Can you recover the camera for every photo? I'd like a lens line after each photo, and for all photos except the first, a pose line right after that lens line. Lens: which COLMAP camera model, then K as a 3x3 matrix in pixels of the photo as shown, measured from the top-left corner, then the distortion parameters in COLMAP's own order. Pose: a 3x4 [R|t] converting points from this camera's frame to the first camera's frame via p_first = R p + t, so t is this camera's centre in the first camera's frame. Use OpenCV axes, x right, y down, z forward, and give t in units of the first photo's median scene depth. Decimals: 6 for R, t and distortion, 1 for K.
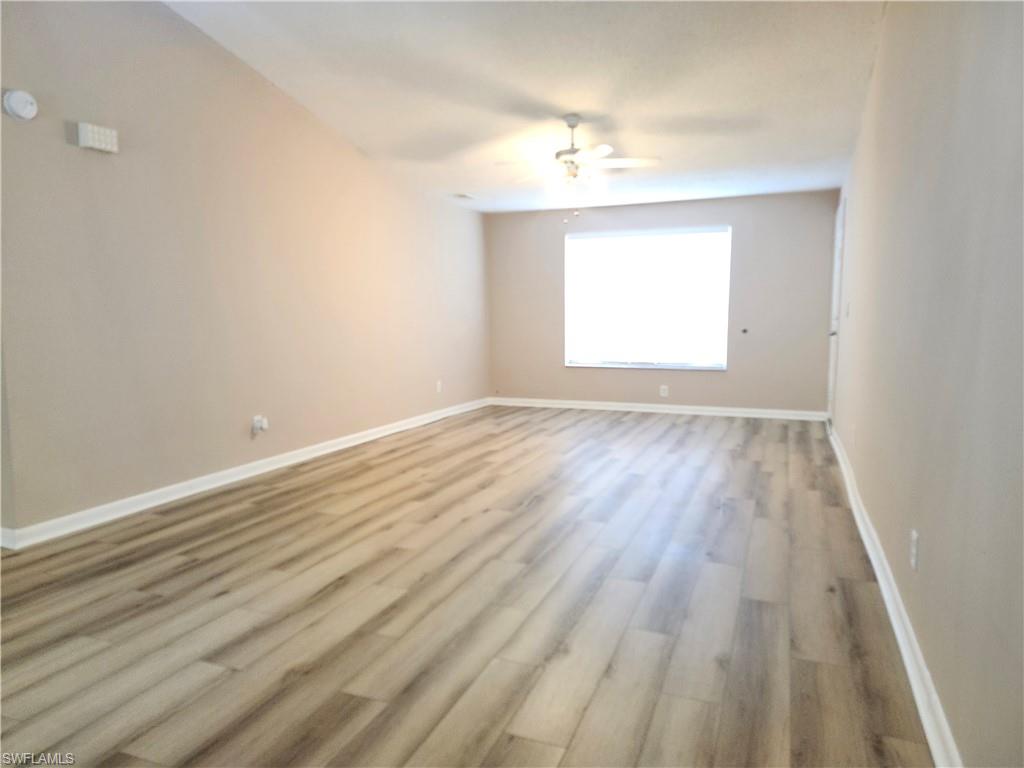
lens RADIAL K [[699.5, 0, 496.2], [0, 699.5, 392.1], [0, 0, 1]] dist [0.115212, -0.067173]
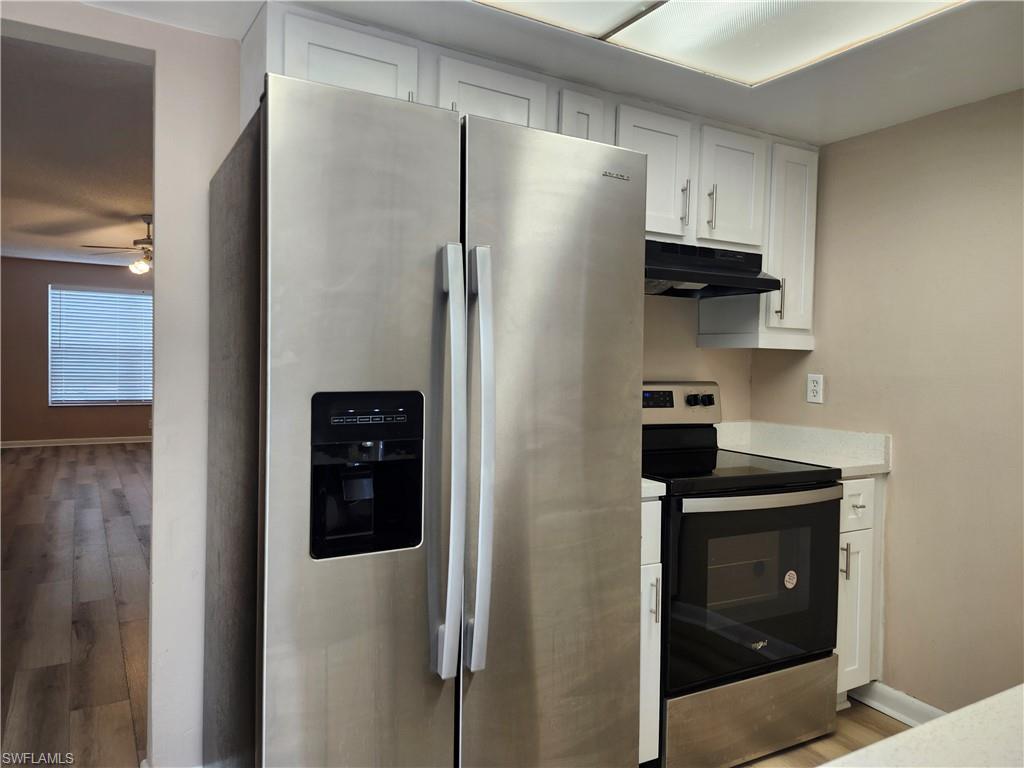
lens RADIAL K [[716.8, 0, 512.0], [0, 716.8, 384.0], [0, 0, 1]] dist [0.080927, -0.072478]
pose [[0.600899, -0.008158, 0.799283, -0.713793], [0.064197, 0.997210, -0.038085, 0.031811], [-0.796742, 0.074197, 0.599747, -0.435694]]
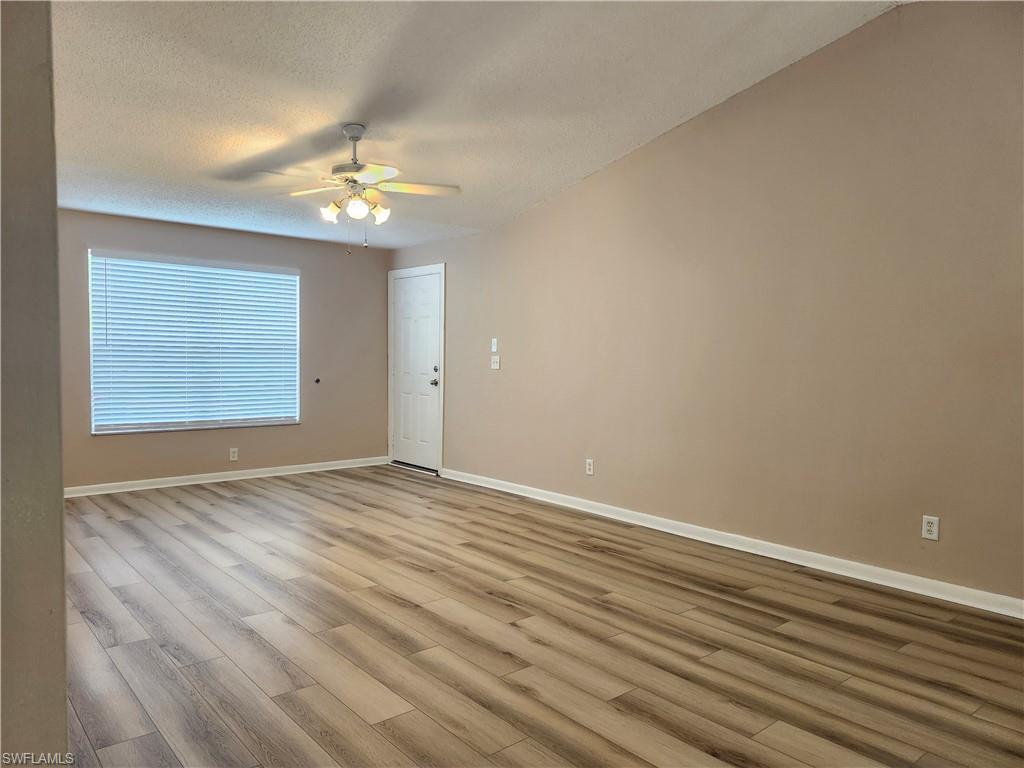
lens RADIAL K [[716.8, 0, 512.0], [0, 716.8, 384.0], [0, 0, 1]] dist [0.080927, -0.072478]
pose [[0.464717, -0.025031, 0.885105, -0.677156], [0.086402, 0.996112, -0.017195, -0.076703], [-0.881233, 0.084466, 0.465073, 0.582438]]
